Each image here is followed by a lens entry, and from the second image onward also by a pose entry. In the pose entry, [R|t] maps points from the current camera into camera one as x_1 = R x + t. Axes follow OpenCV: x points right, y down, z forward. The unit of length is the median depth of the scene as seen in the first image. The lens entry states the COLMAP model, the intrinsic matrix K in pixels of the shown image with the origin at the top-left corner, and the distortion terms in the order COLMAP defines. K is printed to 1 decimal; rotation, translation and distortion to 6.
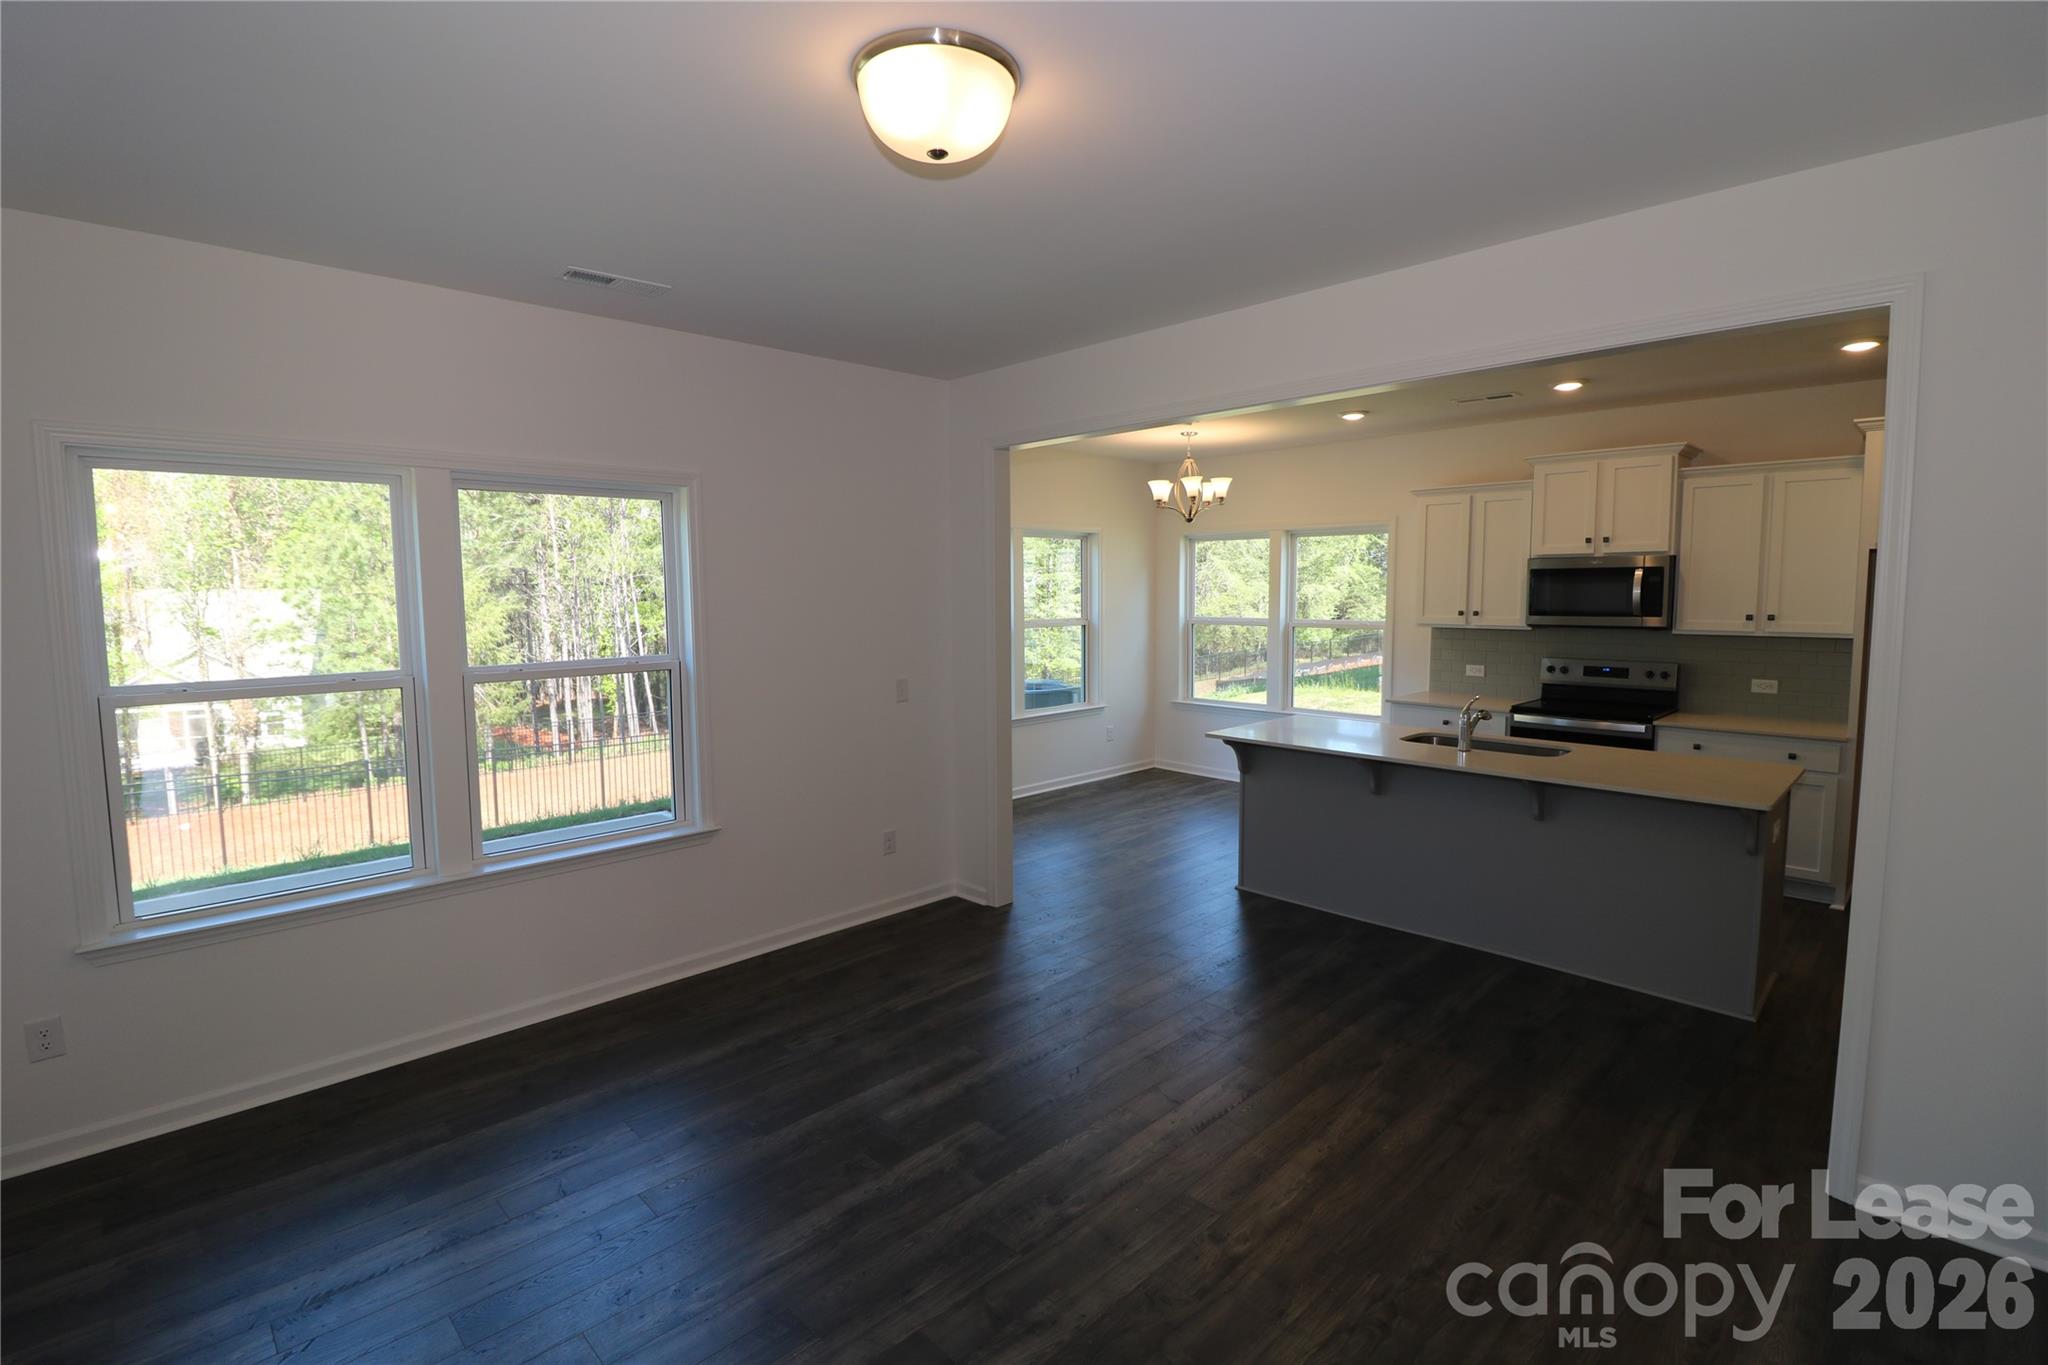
lens RADIAL K [[968.6, 0, 1005.4], [0, 968.6, 670.9], [0, 0, 1]] dist [-0.014405, -0.001641]
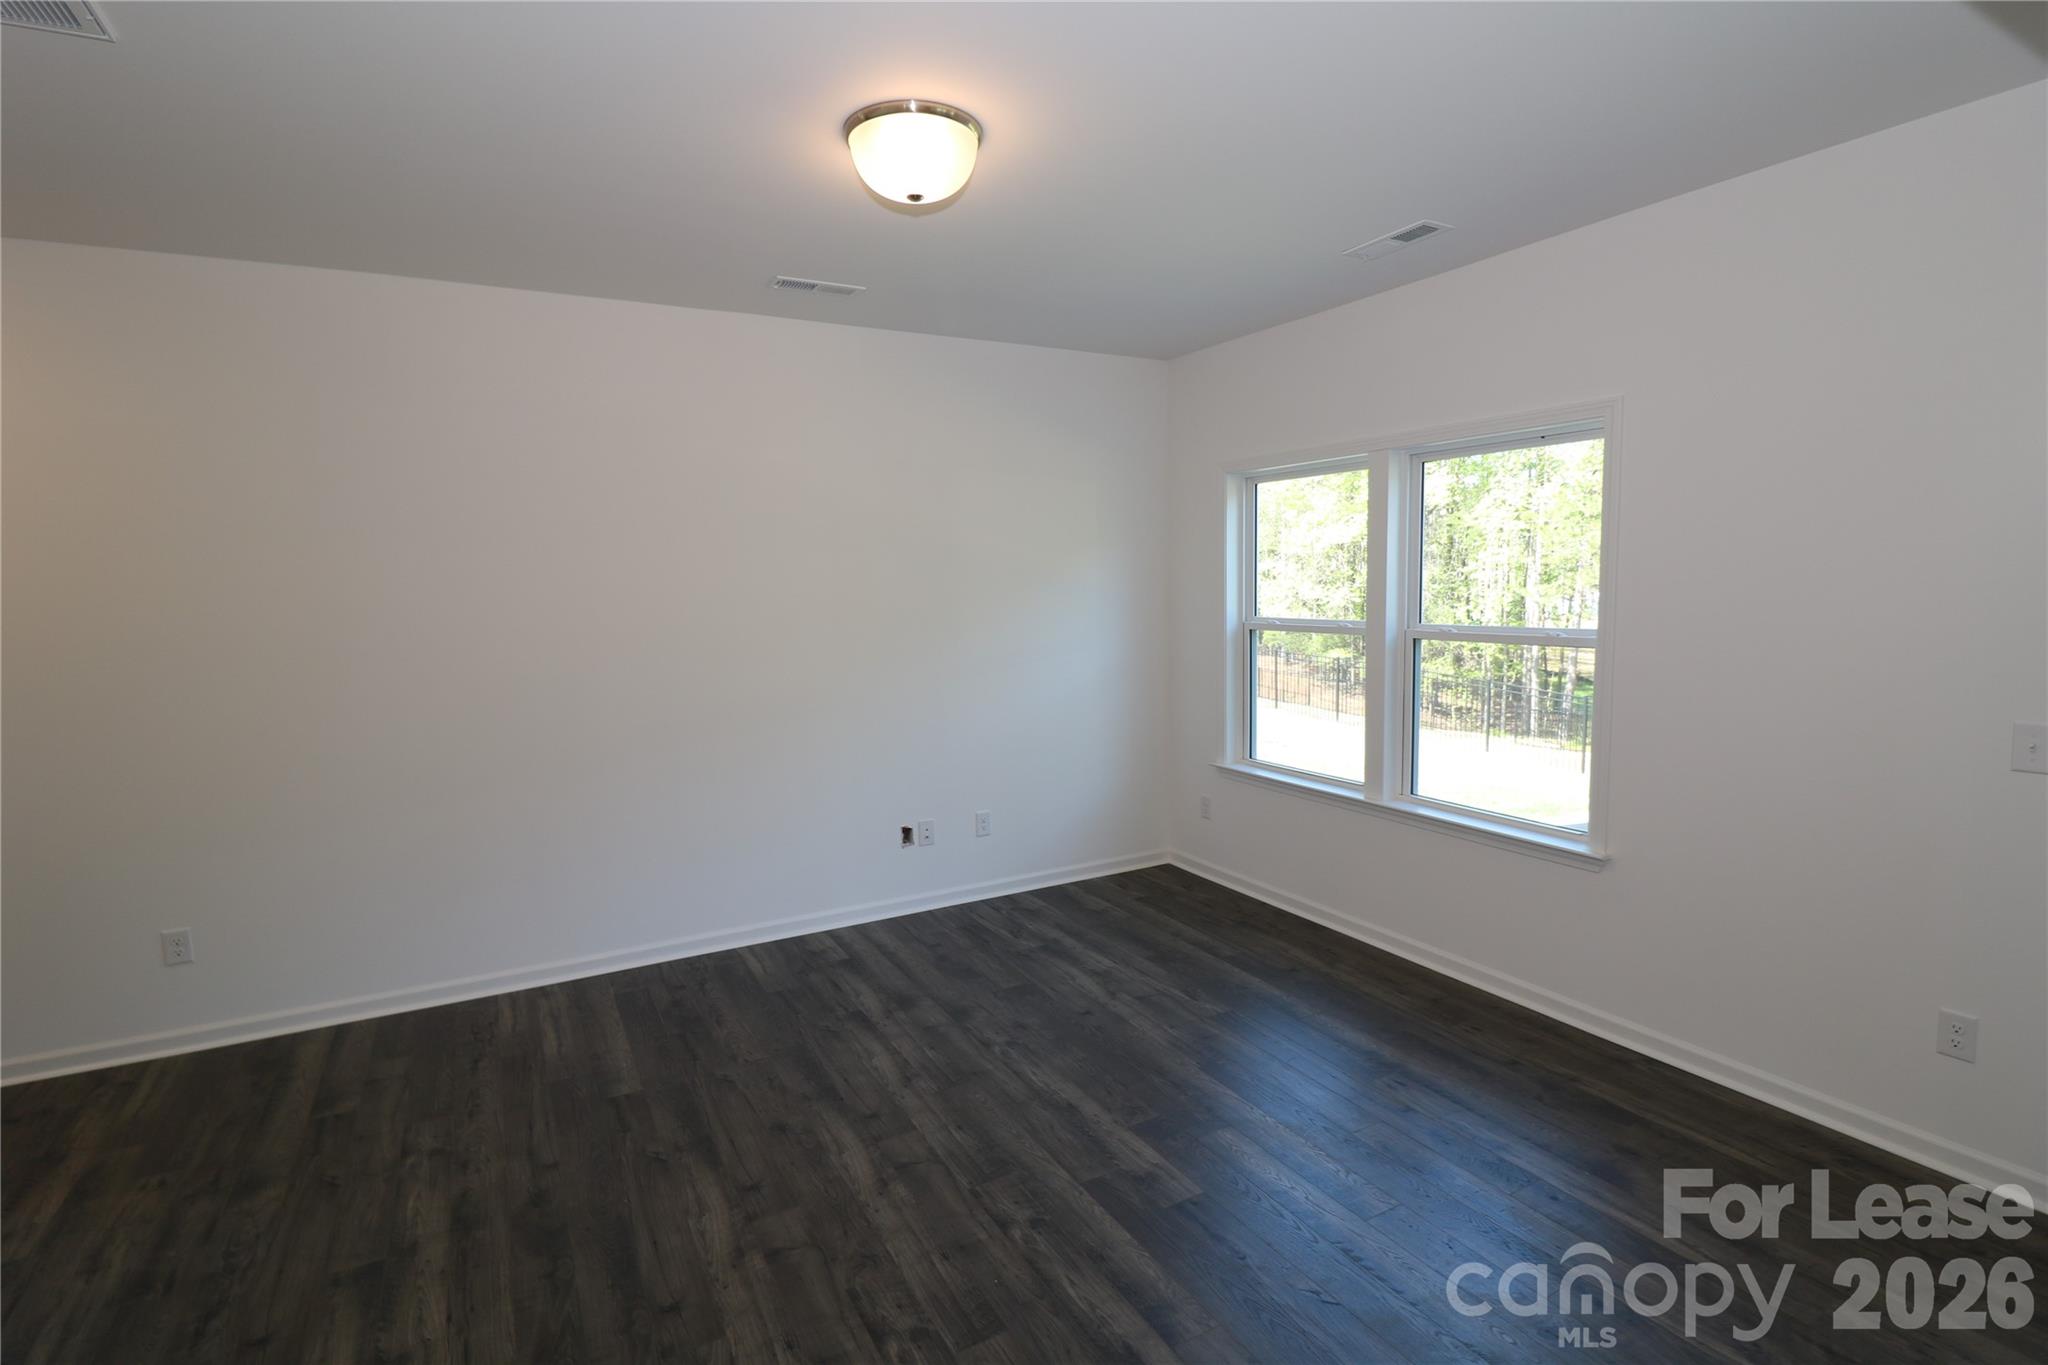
lens RADIAL K [[968.6, 0, 1015.9], [0, 968.6, 671.7], [0, 0, 1]] dist [-0.014405, -0.001641]
pose [[-0.270487, 0.103255, -0.957170, 0.710790], [-0.064584, 0.990046, 0.125053, -0.065623], [0.960555, 0.095643, -0.261126, 0.947335]]
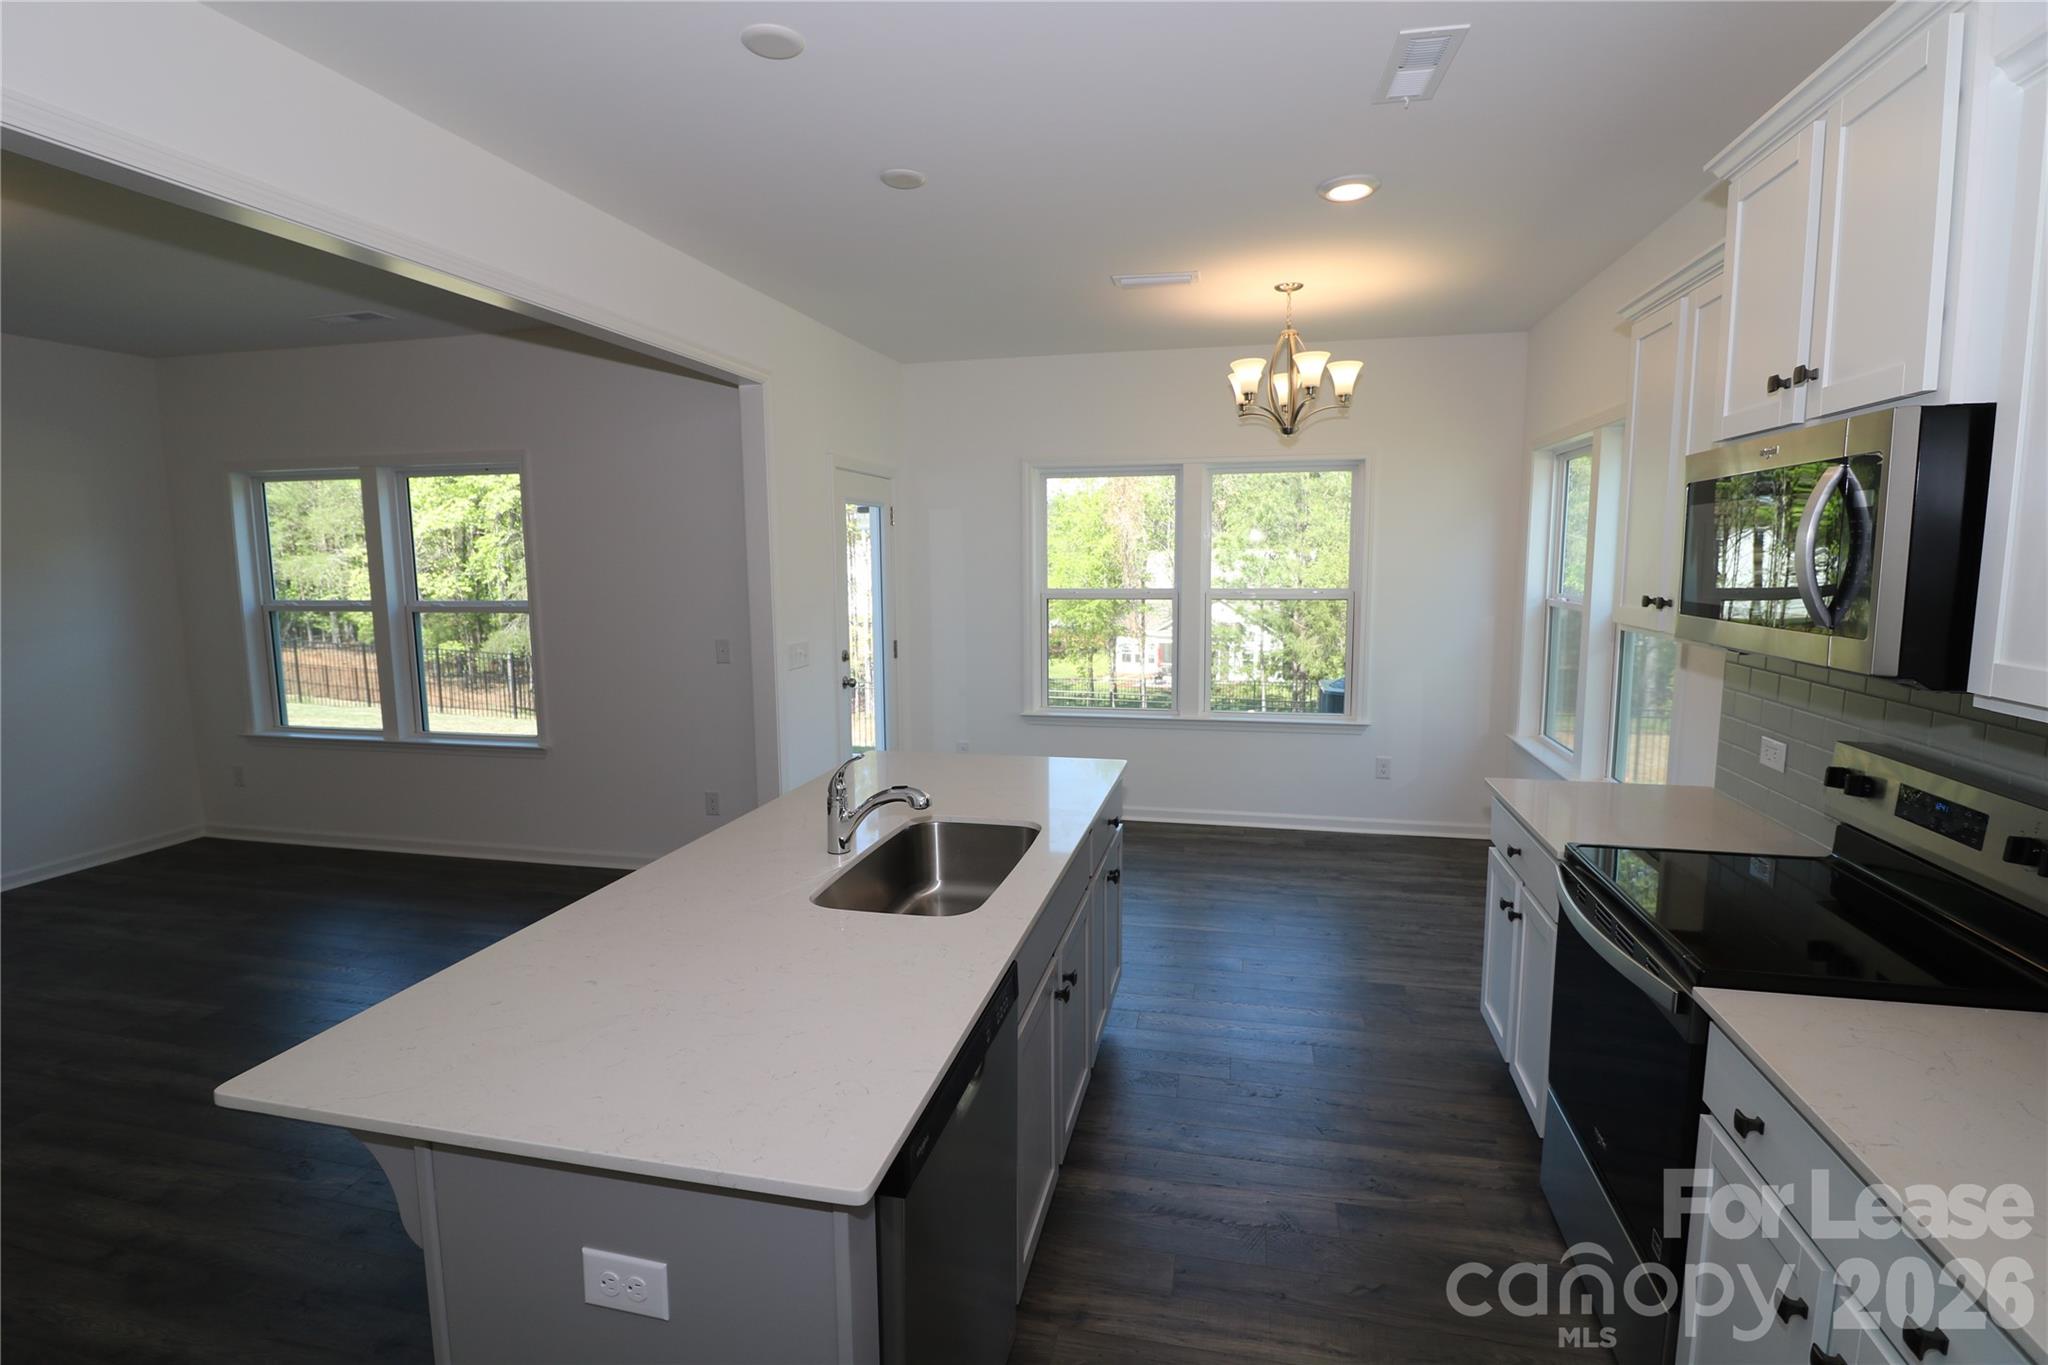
lens RADIAL K [[968.6, 0, 1014.1], [0, 968.6, 670.1], [0, 0, 1]] dist [-0.014405, -0.001641]
pose [[0.539376, 0.100934, -0.835994, 1.285326], [-0.066814, 0.994790, 0.076998, -0.079316], [0.839410, 0.014326, 0.543310, 1.079387]]
